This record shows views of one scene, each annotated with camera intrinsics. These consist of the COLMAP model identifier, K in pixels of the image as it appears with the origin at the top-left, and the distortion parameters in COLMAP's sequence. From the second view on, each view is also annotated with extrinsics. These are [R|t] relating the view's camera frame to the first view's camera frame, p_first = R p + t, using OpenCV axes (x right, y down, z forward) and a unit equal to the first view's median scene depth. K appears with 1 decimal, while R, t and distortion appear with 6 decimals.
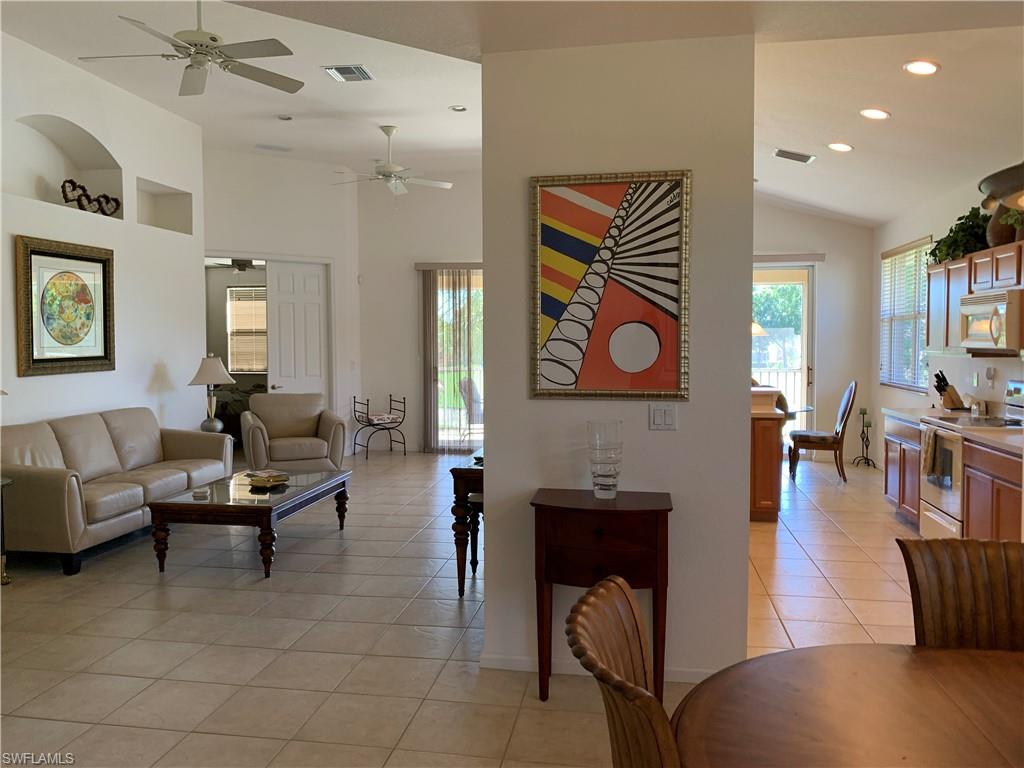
lens RADIAL K [[776.6, 0, 512.1], [0, 776.6, 380.5], [0, 0, 1]] dist [0.039915, -0.042755]
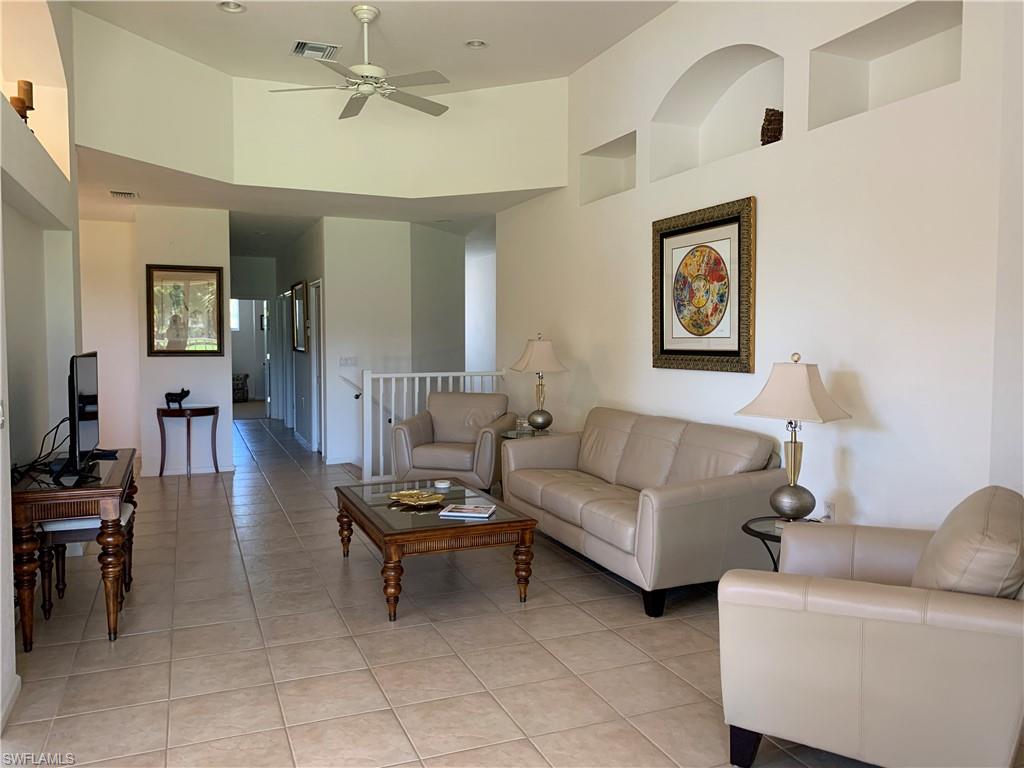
lens RADIAL K [[776.6, 0, 511.7], [0, 776.6, 380.7], [0, 0, 1]] dist [0.039915, -0.042755]
pose [[-0.852218, 0.028811, -0.522393, 0.029893], [-0.030021, 0.994144, 0.103805, -0.075793], [0.522325, 0.104148, -0.846363, 1.571965]]
